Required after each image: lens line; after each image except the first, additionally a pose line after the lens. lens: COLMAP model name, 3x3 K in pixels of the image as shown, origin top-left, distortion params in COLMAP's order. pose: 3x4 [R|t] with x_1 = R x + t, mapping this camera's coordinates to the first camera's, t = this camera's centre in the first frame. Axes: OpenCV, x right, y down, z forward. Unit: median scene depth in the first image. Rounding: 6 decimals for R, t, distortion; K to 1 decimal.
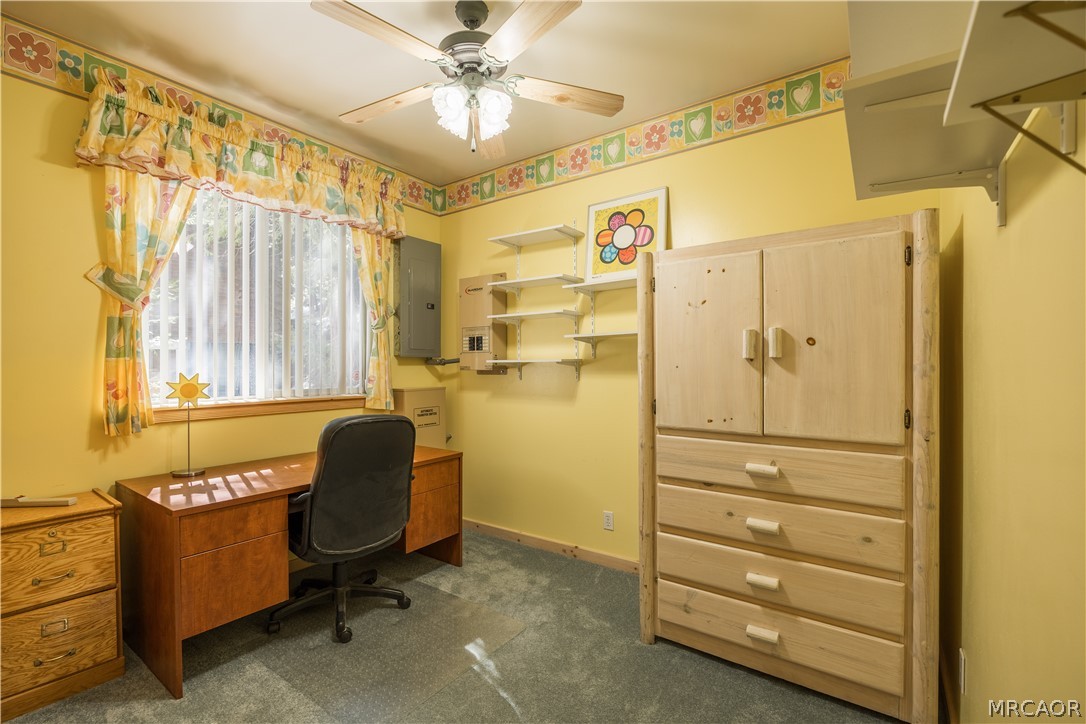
lens RADIAL K [[476.6, 0, 542.3], [0, 476.6, 364.6], [0, 0, 1]] dist [-0.000492, -0.000018]
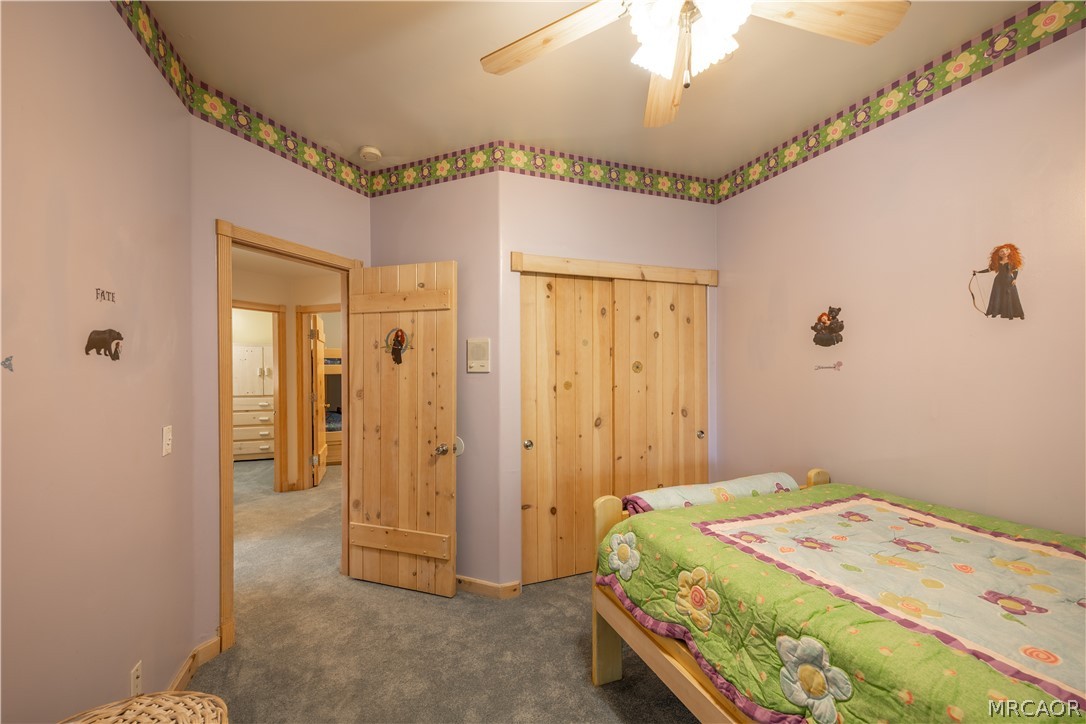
lens RADIAL K [[441.6, 0, 539.2], [0, 441.6, 370.5], [0, 0, 1]] dist [-0.000584, -0.000024]
pose [[0.555090, -0.007868, 0.831753, -1.297611], [0.008123, 0.999959, 0.004038, -0.047502], [-0.831750, 0.004515, 0.555132, -2.900360]]
